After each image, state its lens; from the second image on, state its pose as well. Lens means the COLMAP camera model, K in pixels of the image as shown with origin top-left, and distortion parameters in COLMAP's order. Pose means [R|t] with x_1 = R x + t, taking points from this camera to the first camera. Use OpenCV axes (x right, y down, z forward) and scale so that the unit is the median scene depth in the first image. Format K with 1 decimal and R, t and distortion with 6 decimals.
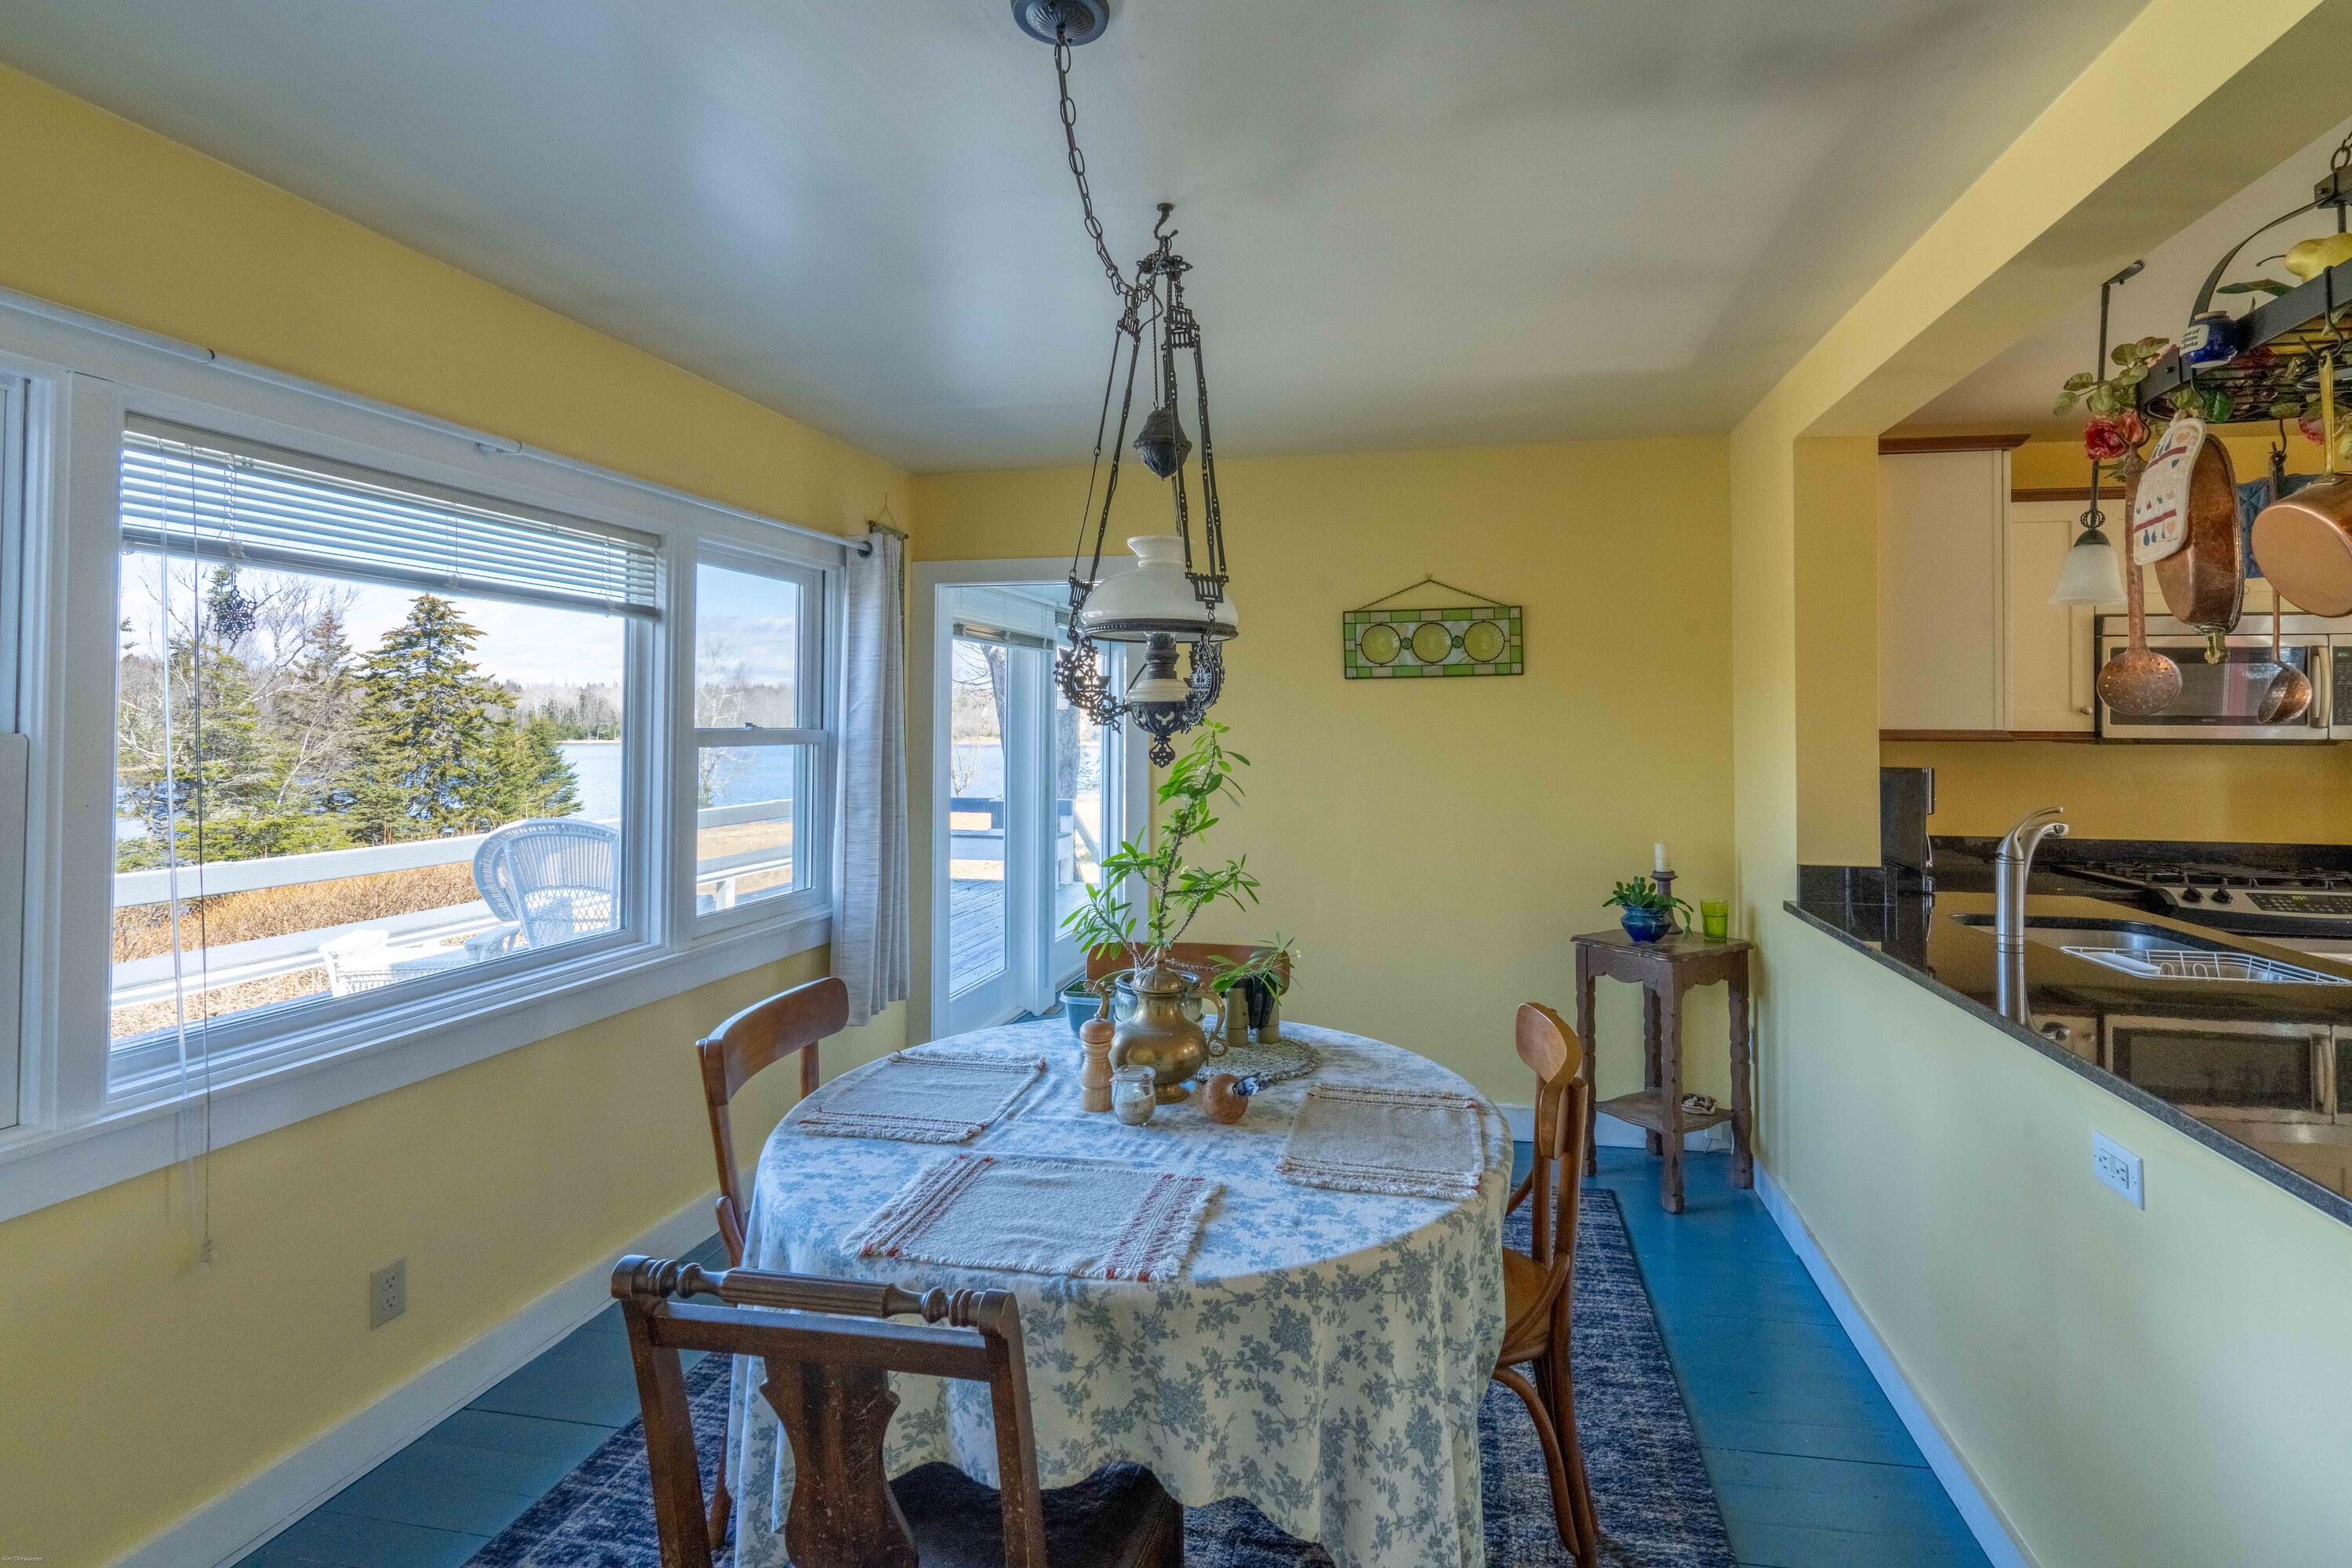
lens RADIAL K [[1096.0, 0, 1283.9], [0, 1096.0, 712.2], [0, 0, 1]] dist [-0.002336, -0.000209]
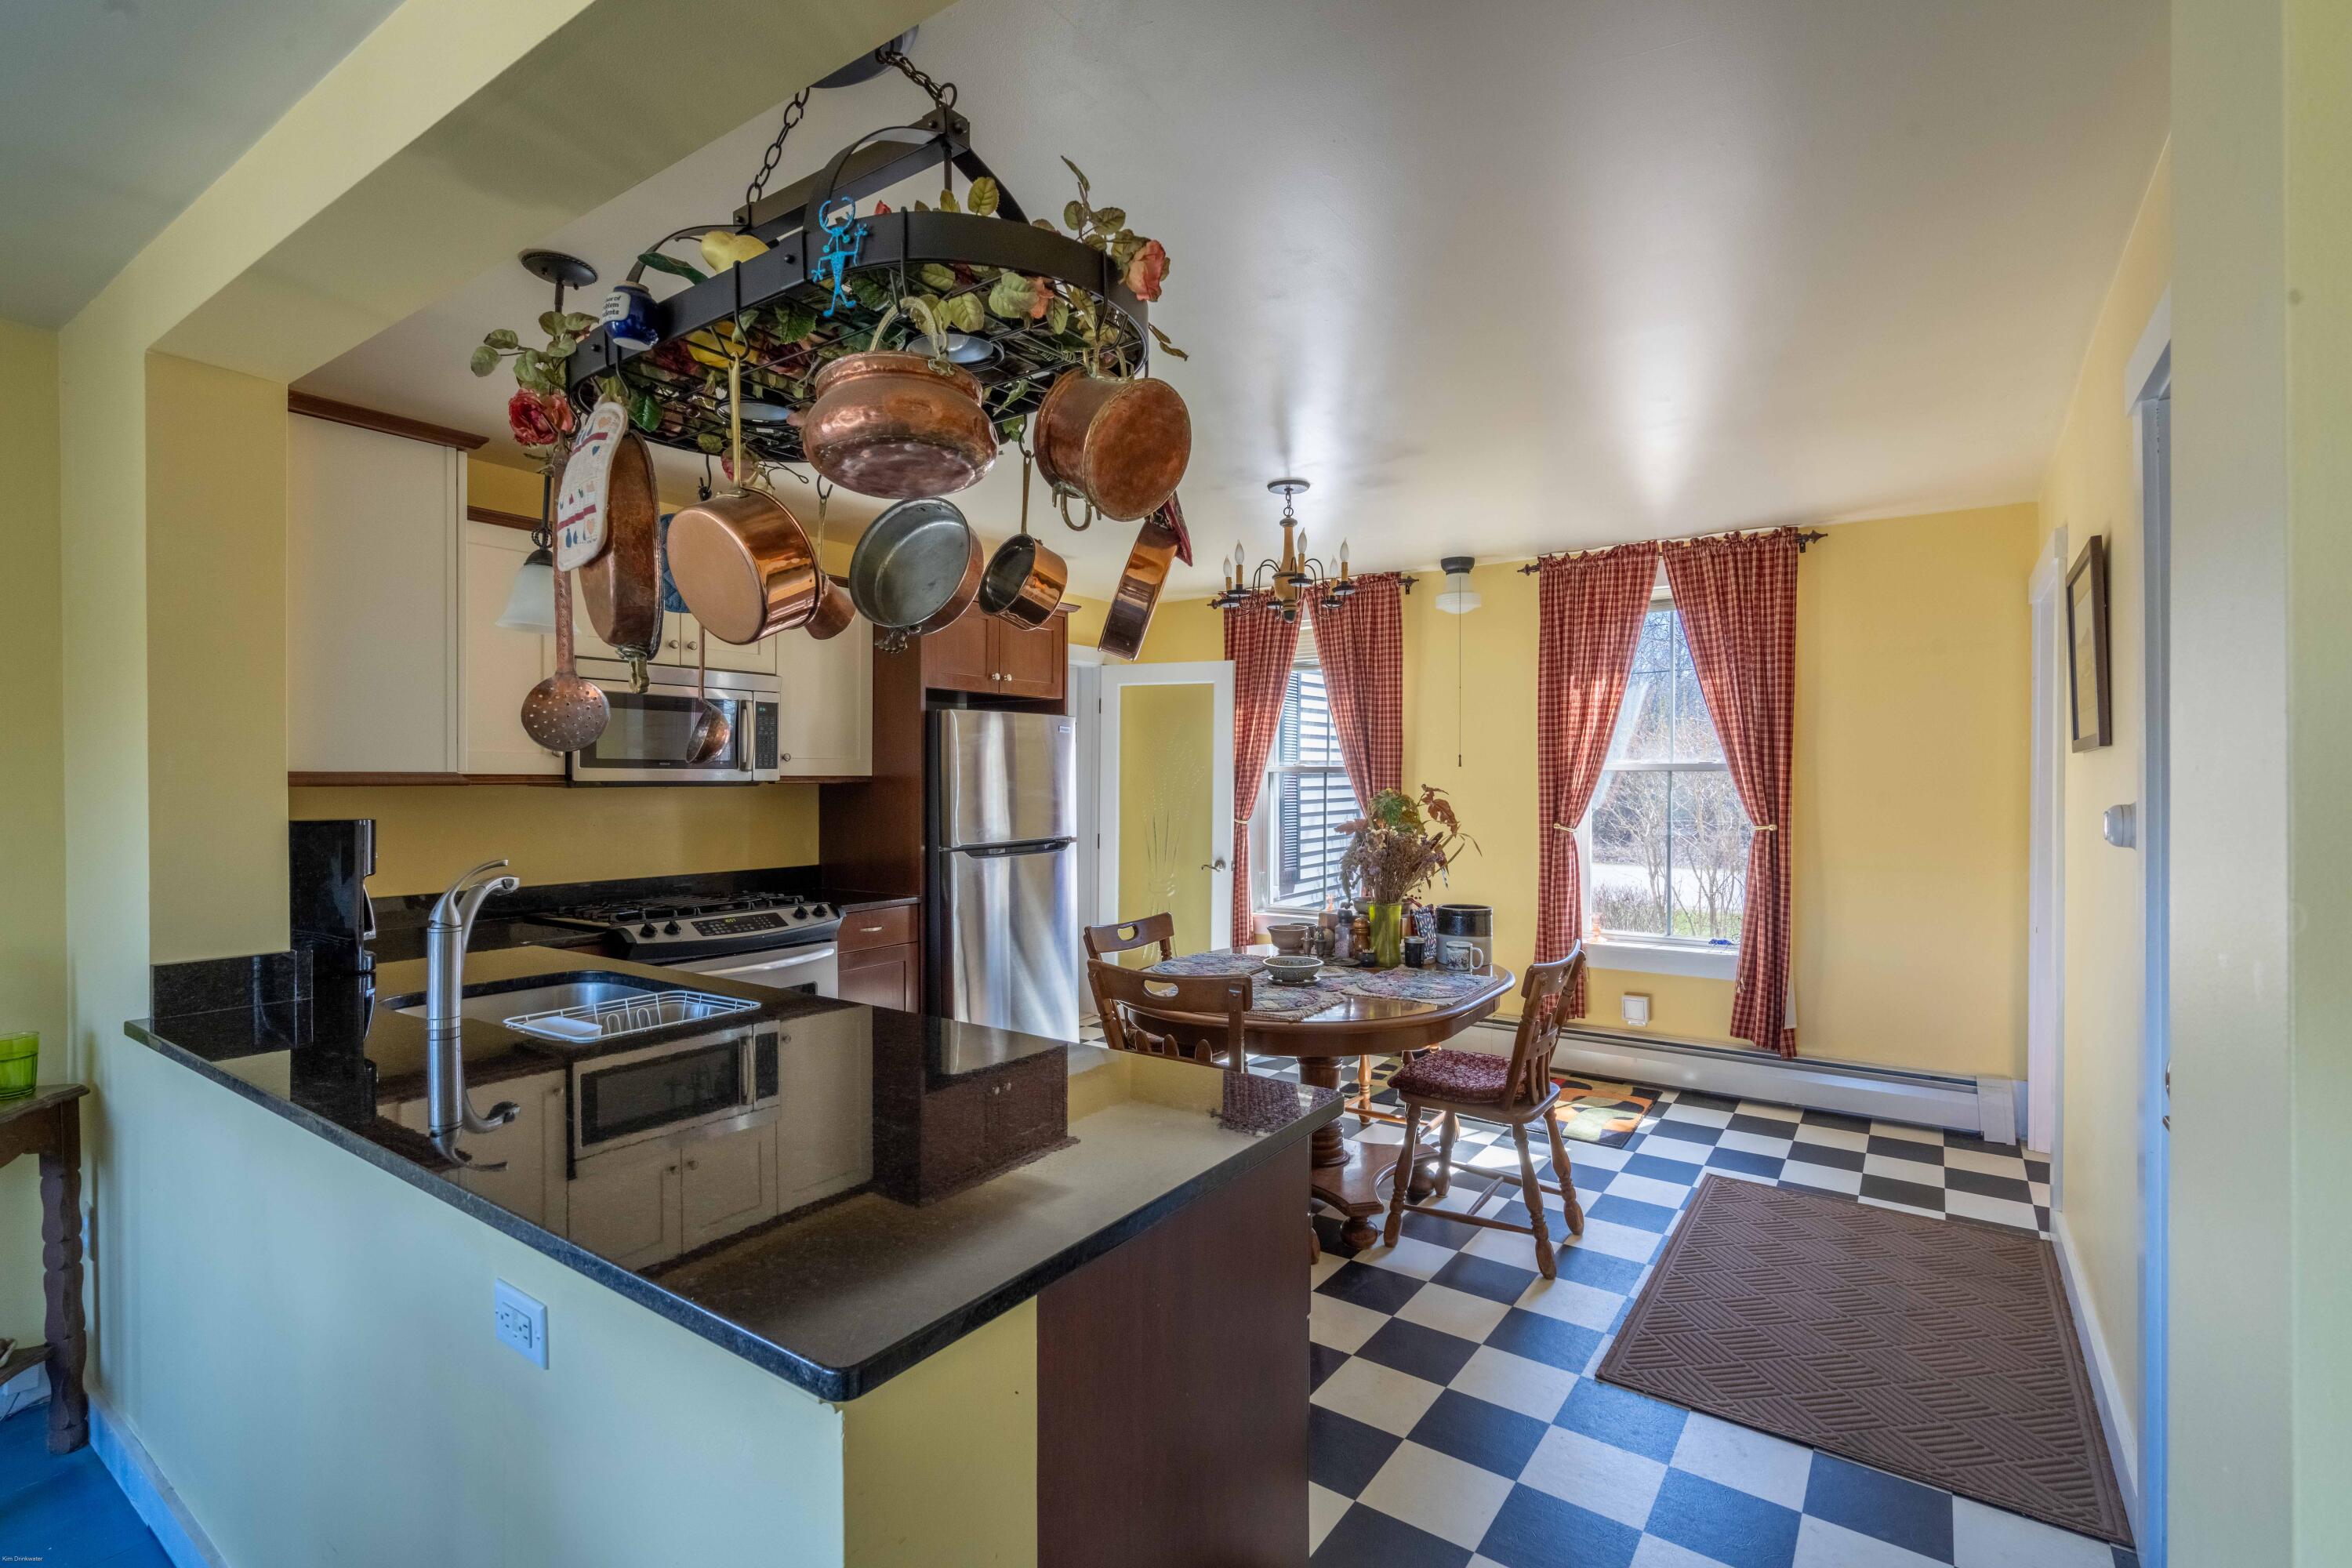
lens RADIAL K [[1096.0, 0, 1179.1], [0, 1096.0, 782.0], [0, 0, 1]] dist [-0.002336, -0.000209]
pose [[0.428034, -0.007745, 0.903729, 0.144104], [-0.012287, 0.999821, 0.014388, 0.005647], [-0.903679, -0.017262, 0.427863, 0.136027]]
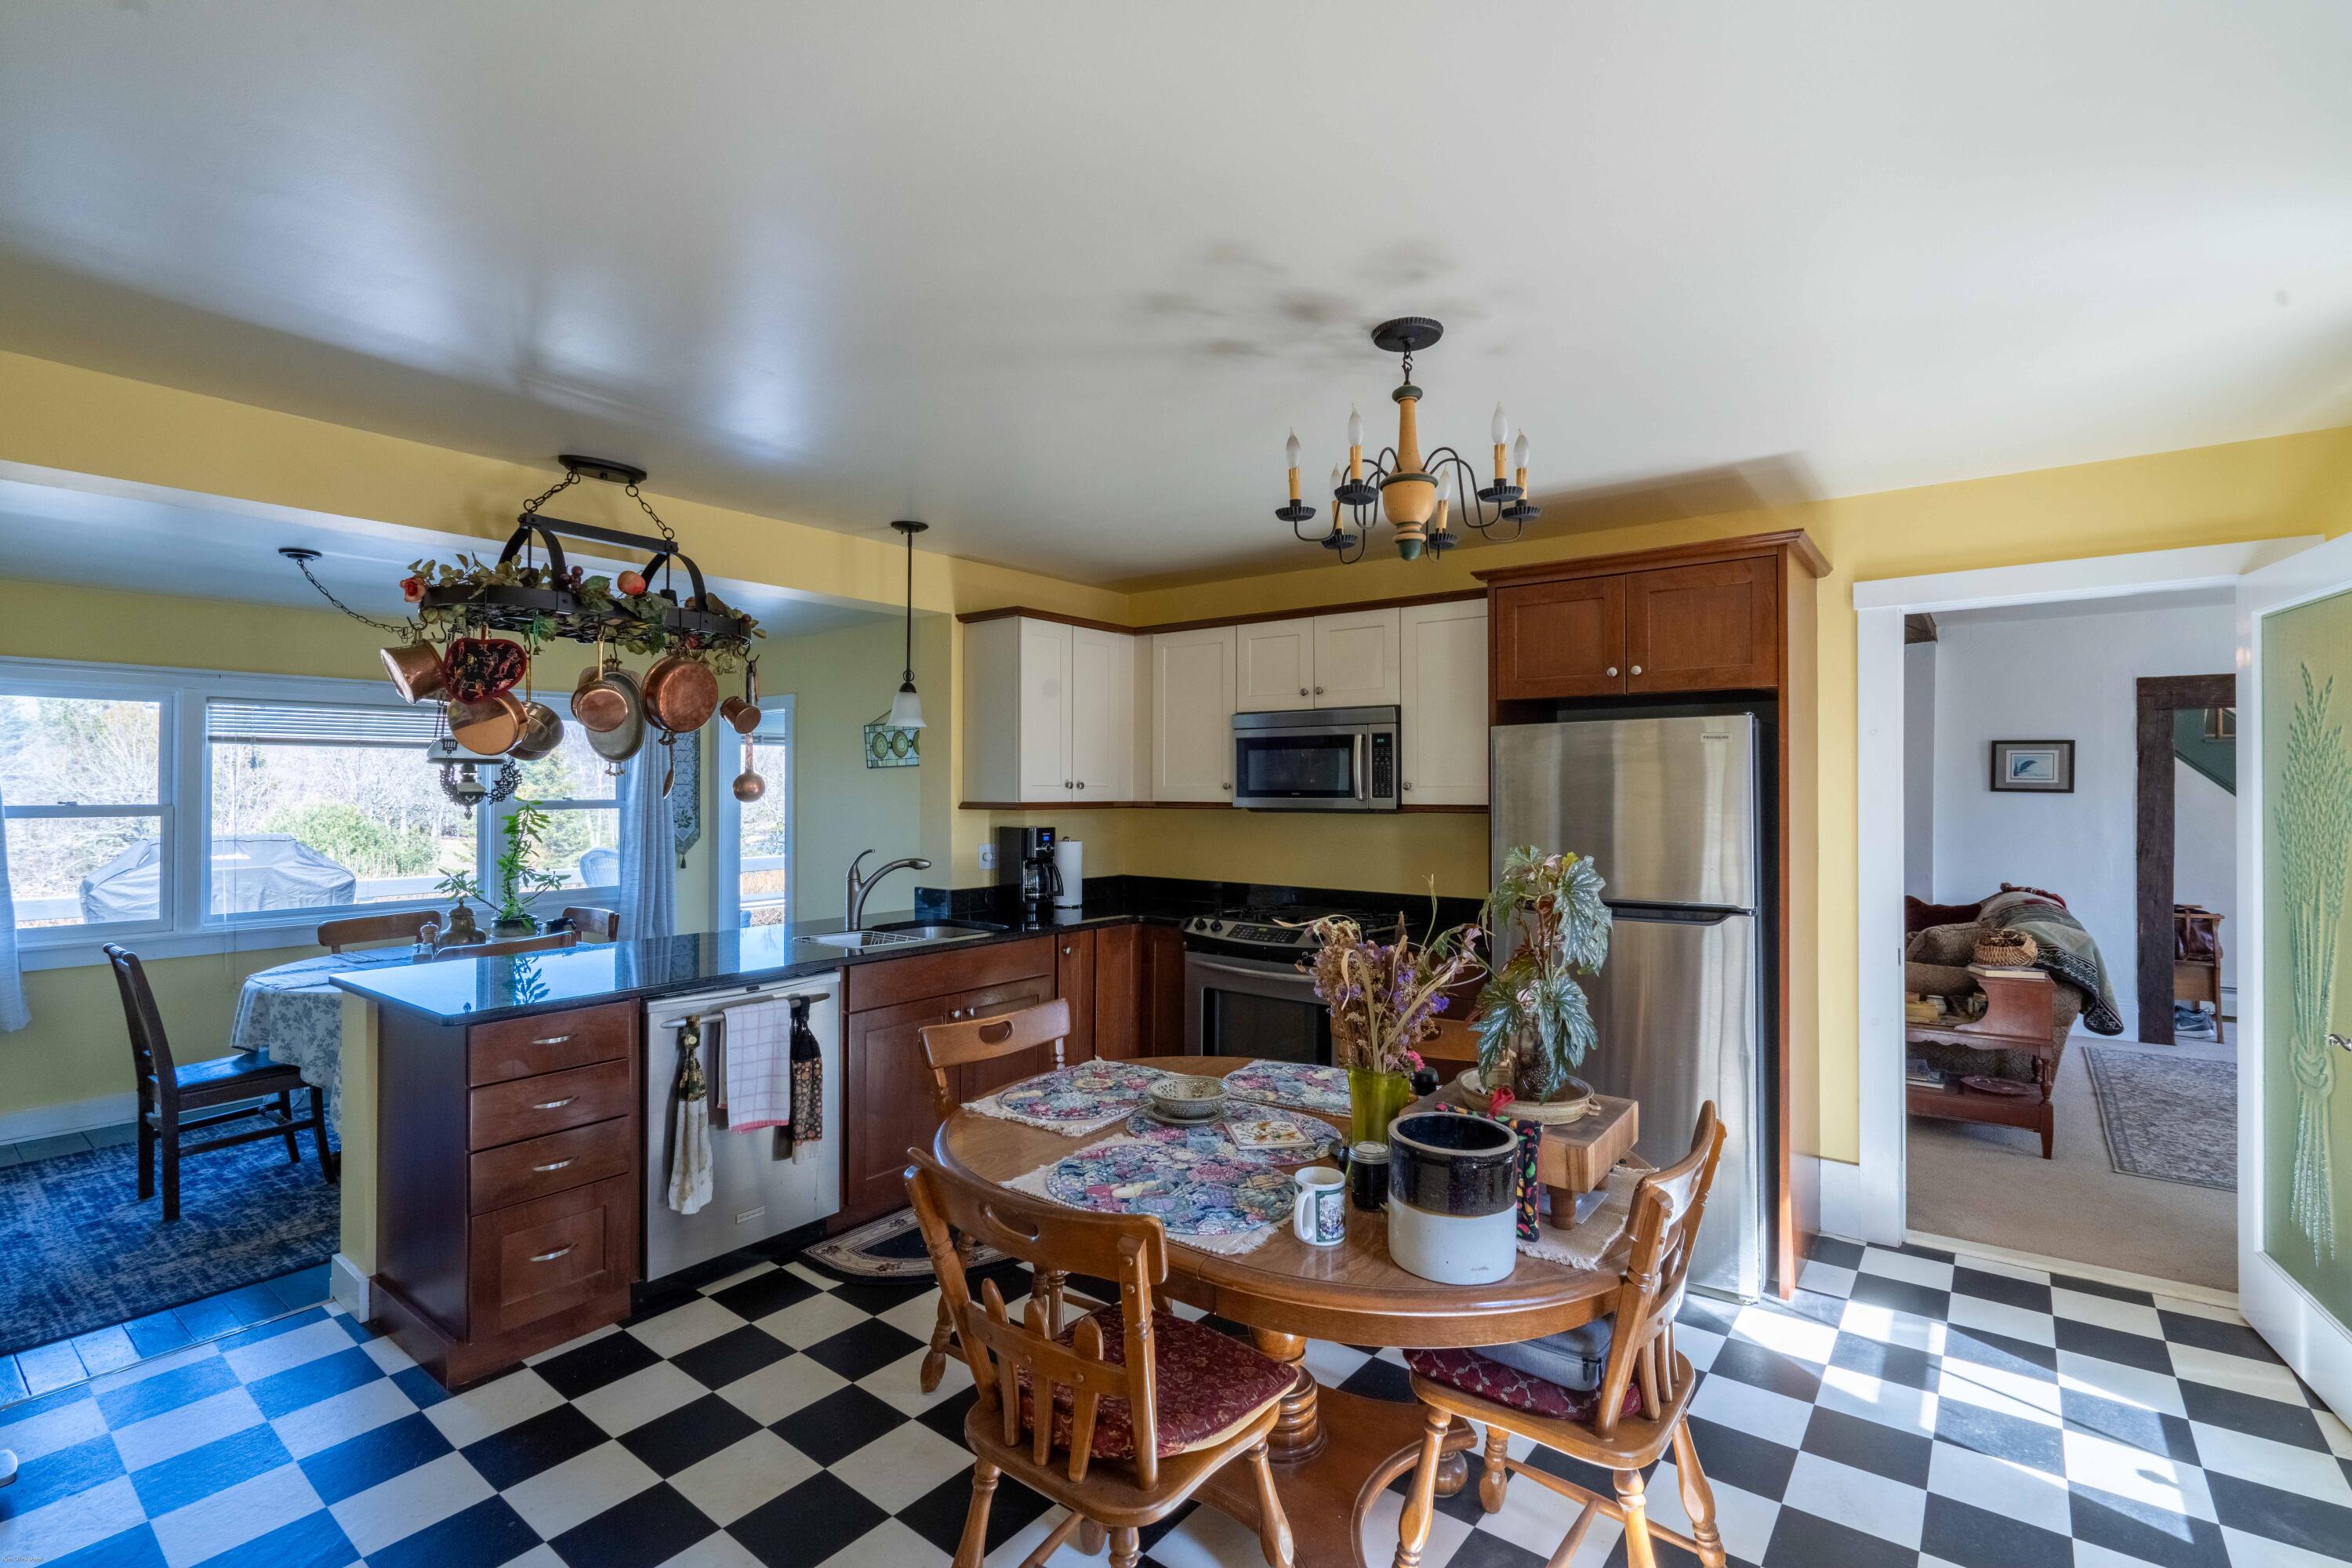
lens RADIAL K [[1096.0, 0, 1192.1], [0, 1096.0, 782.2], [0, 0, 1]] dist [-0.002336, -0.000209]
pose [[0.880759, -0.008632, -0.473486, 2.029634], [0.012458, 0.999910, 0.004945, -0.020170], [0.473400, -0.010254, 0.880788, -0.262595]]
